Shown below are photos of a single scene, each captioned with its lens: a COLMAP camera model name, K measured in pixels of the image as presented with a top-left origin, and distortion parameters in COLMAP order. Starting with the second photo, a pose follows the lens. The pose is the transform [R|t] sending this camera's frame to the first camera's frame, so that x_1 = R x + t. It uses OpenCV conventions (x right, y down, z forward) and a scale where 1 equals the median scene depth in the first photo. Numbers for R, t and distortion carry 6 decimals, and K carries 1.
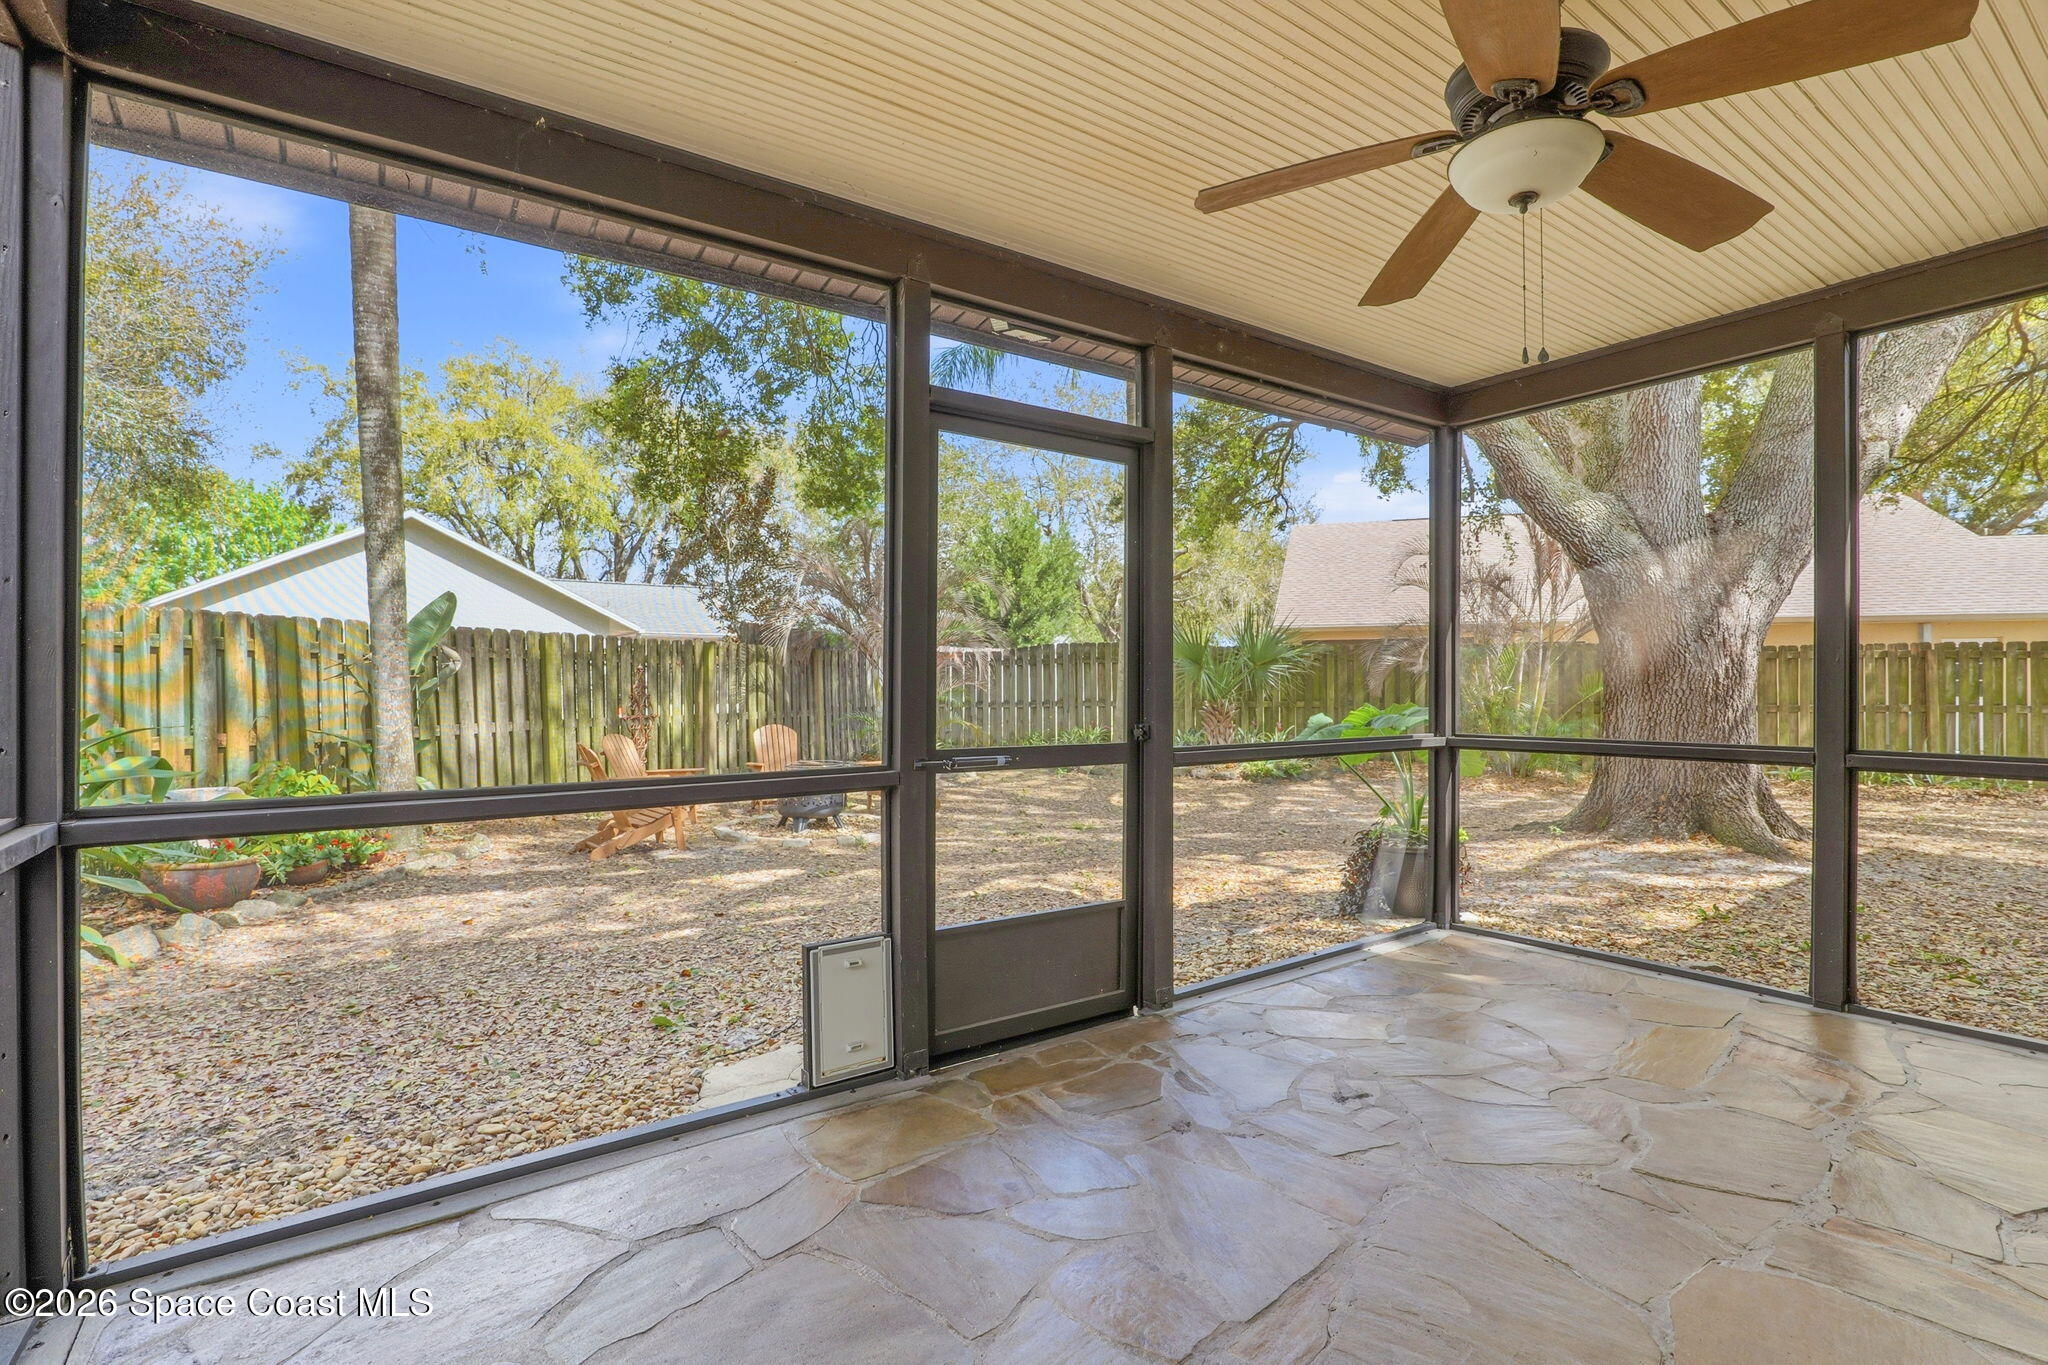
lens RADIAL K [[952.8, 0, 1017.5], [0, 952.8, 692.3], [0, 0, 1]] dist [-0.022228, 0.005140]
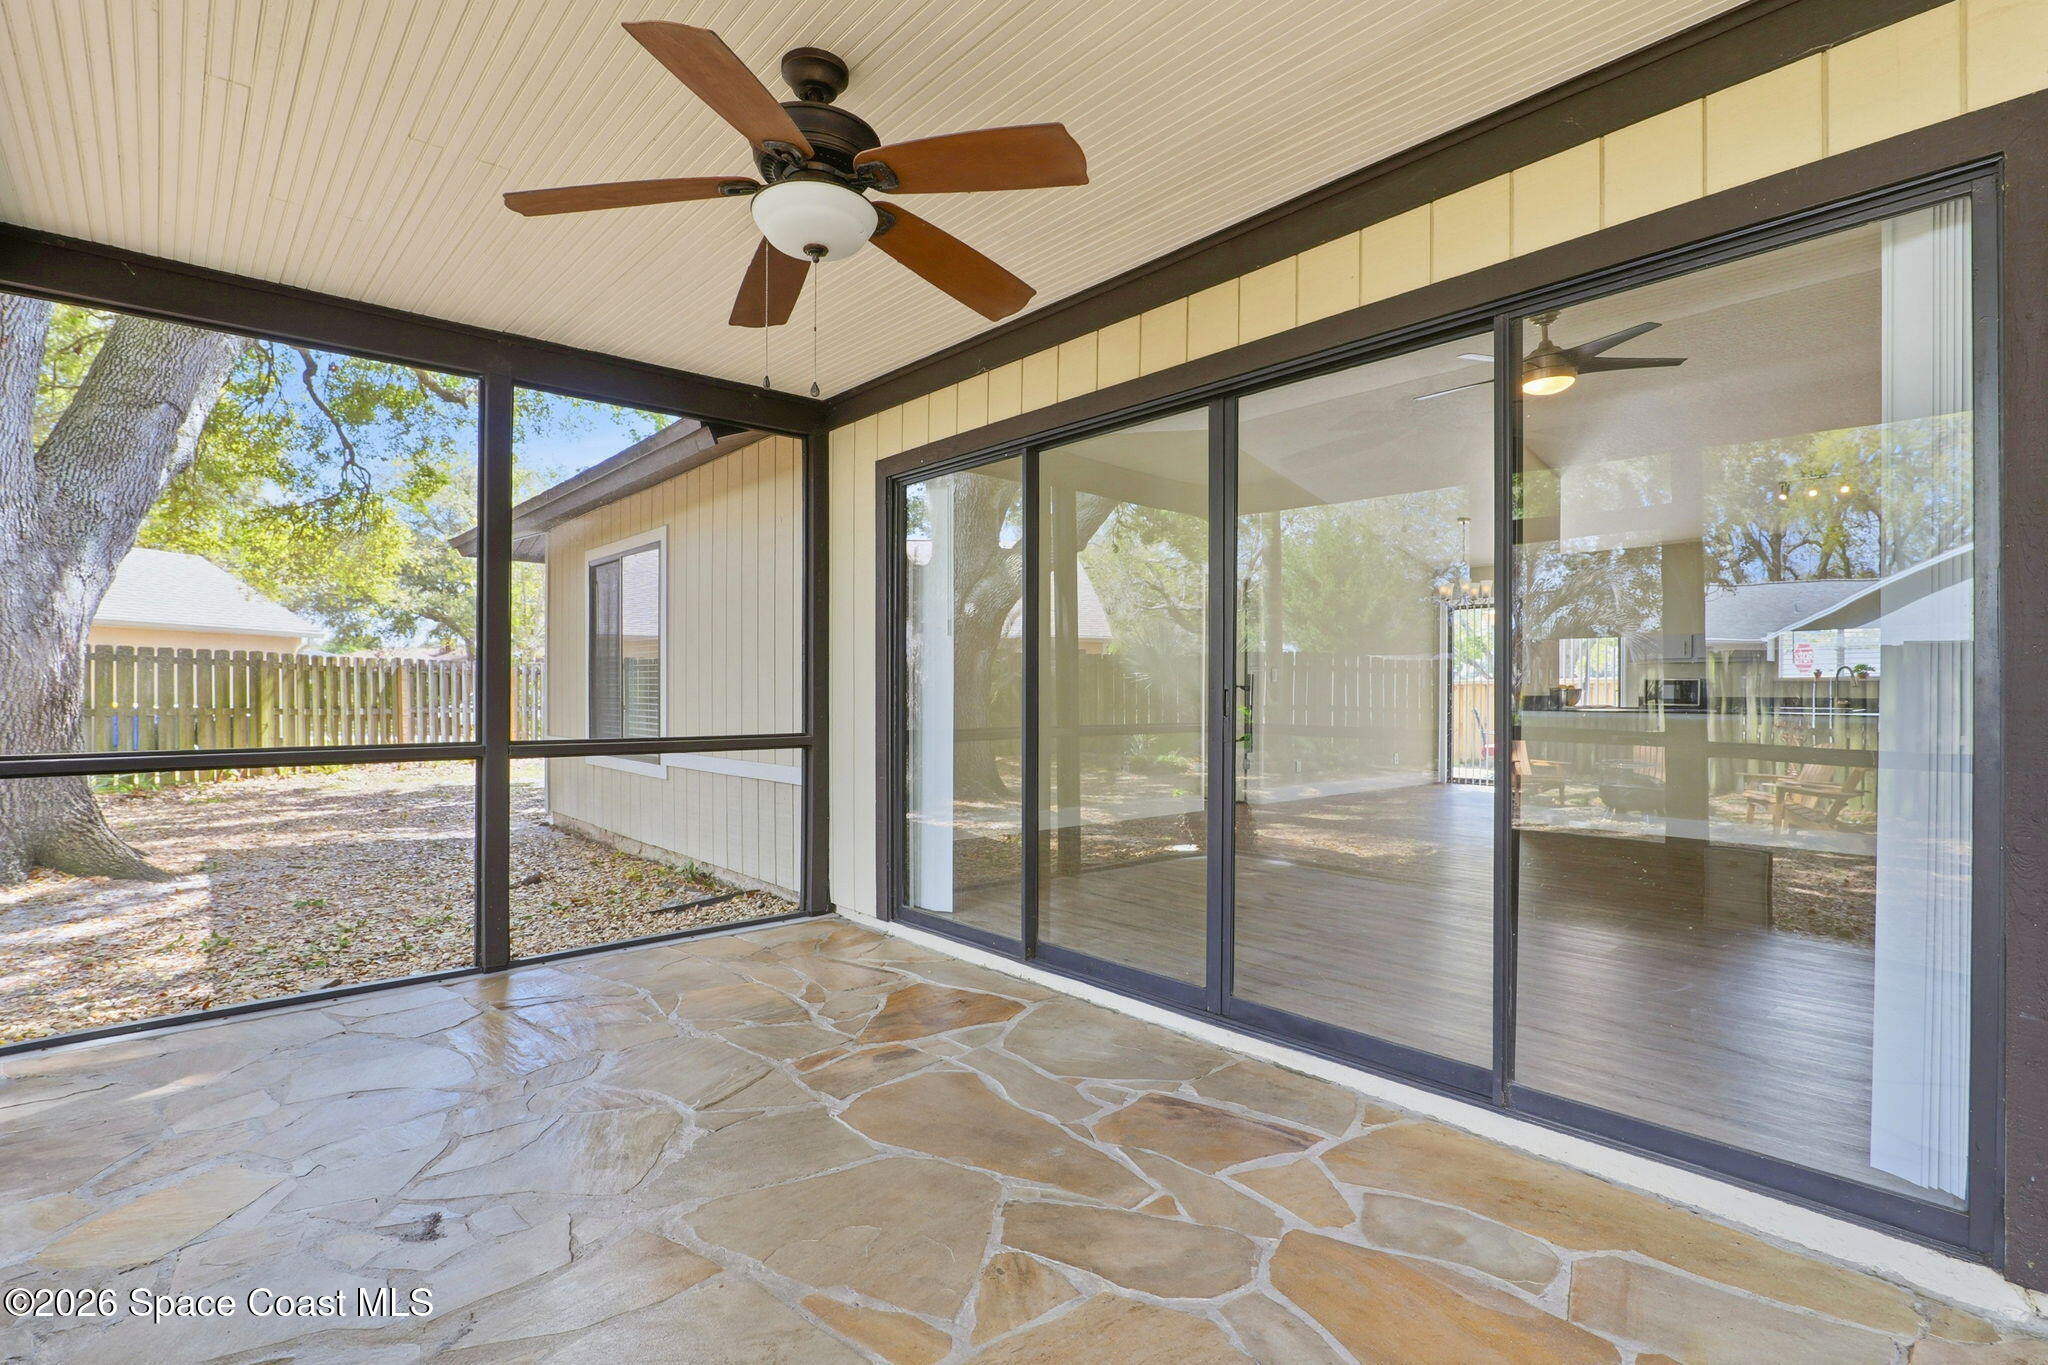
lens RADIAL K [[984.5, 0, 1017.7], [0, 984.5, 682.9], [0, 0, 1]] dist [0.000248, 0.000205]
pose [[-0.091880, 0.009939, 0.995720, -0.301820], [0.007438, 0.999929, -0.009295, 0.006815], [-0.995742, 0.006552, -0.091947, 0.397545]]
